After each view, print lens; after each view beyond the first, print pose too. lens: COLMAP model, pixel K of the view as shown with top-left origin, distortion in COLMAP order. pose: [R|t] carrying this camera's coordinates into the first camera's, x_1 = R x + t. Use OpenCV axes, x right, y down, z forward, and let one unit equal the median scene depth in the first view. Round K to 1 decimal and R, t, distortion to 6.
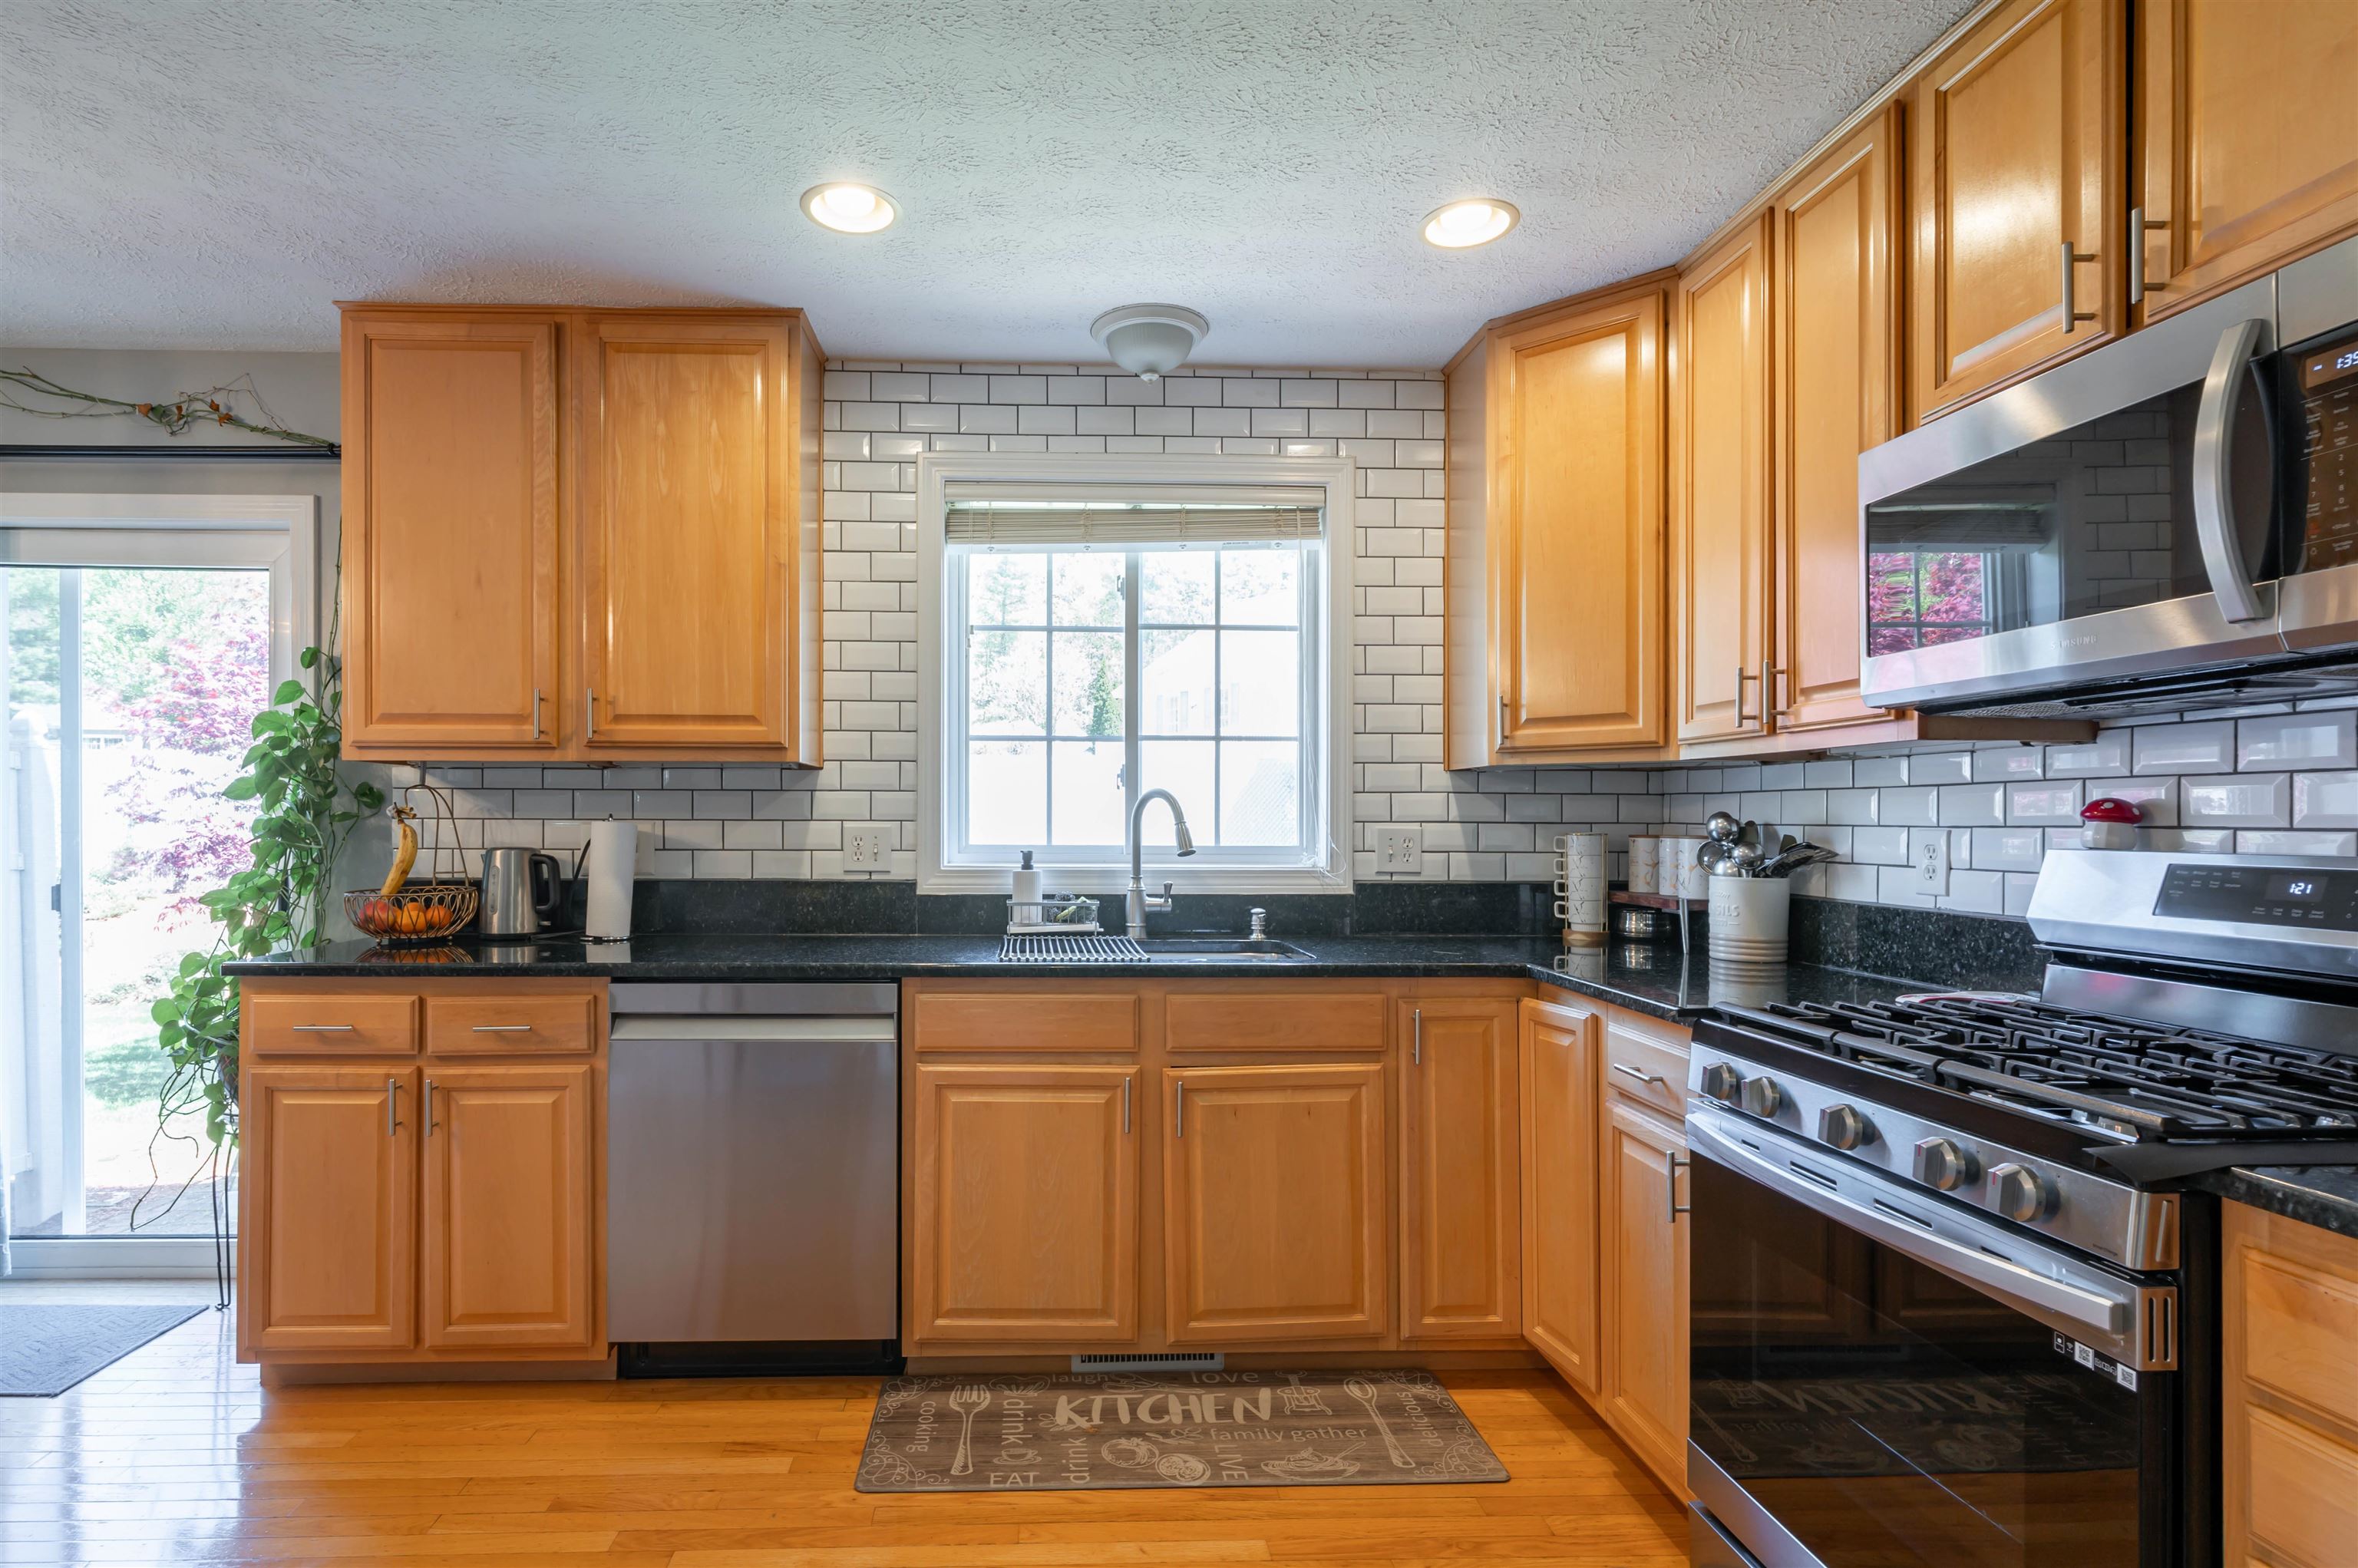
lens RADIAL K [[1169.3, 0, 1072.2], [0, 1169.3, 830.8], [0, 0, 1]] dist [-0.005159, 0.004666]
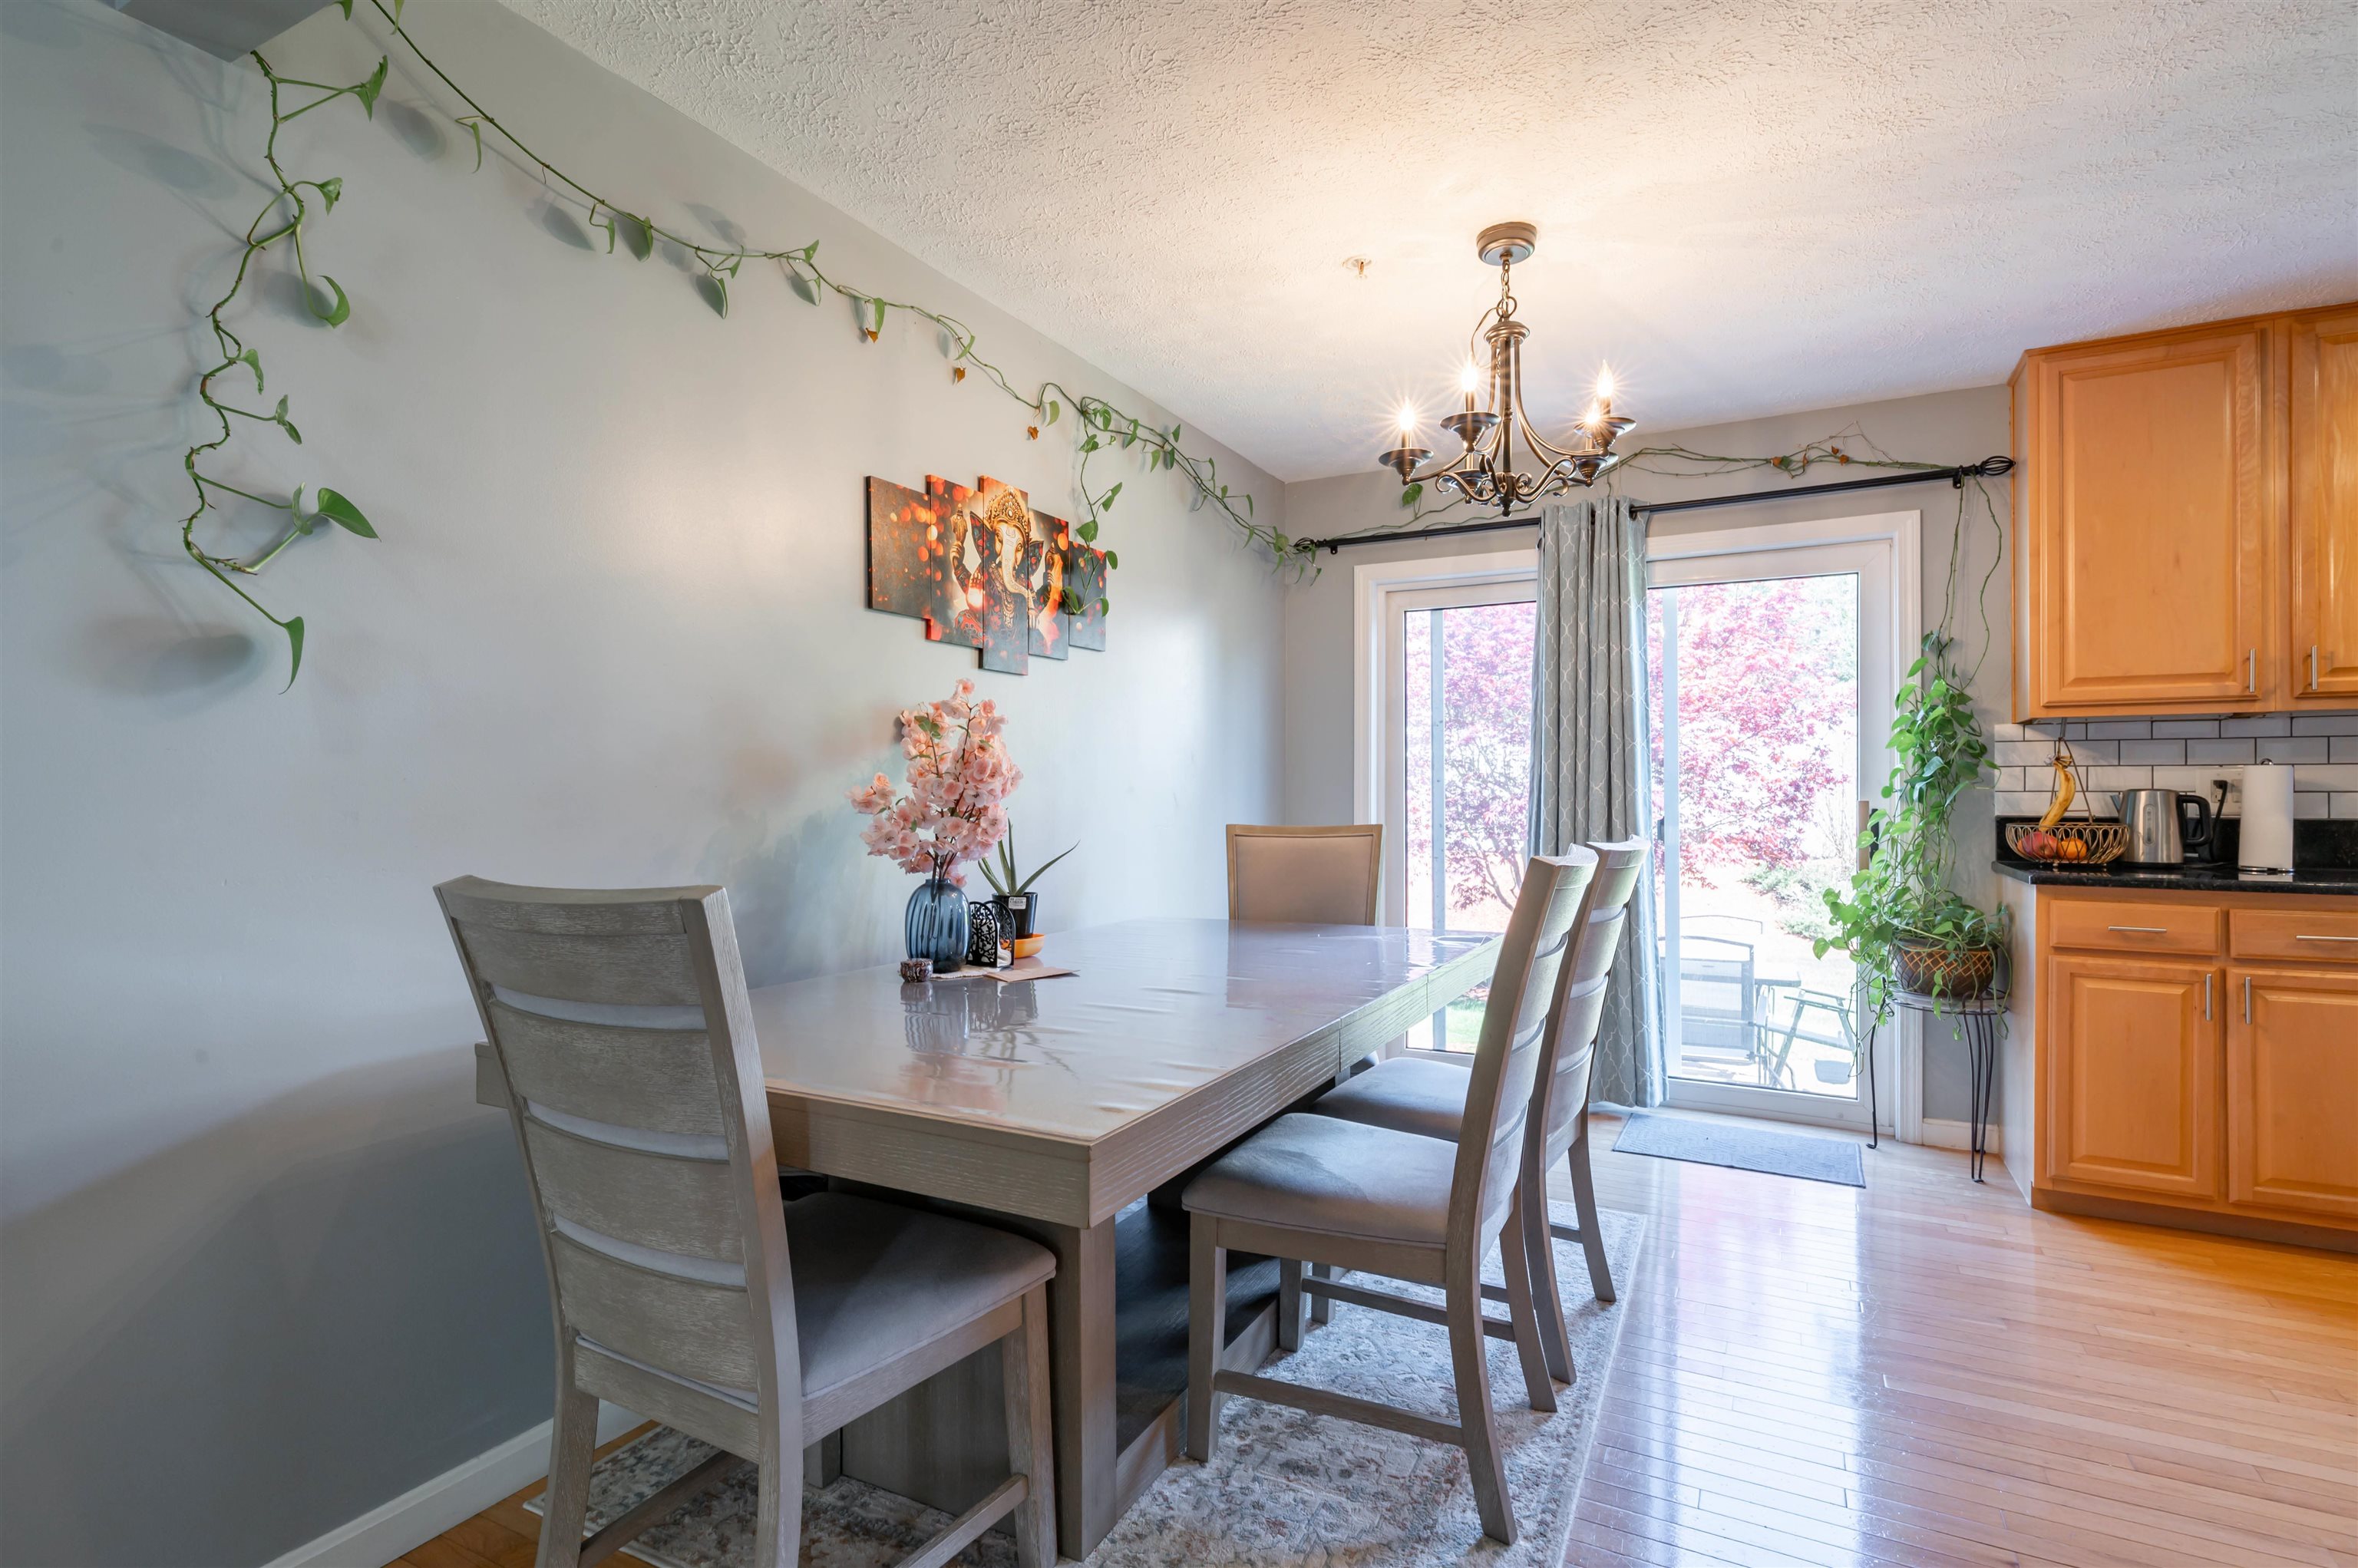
lens RADIAL K [[1169.3, 0, 1168.1], [0, 1169.3, 790.1], [0, 0, 1]] dist [-0.005159, 0.004666]
pose [[0.869045, -0.008140, -0.494665, -0.809897], [0.001492, 0.999903, -0.013832, 0.031479], [0.494730, 0.011282, 0.868973, -0.527495]]
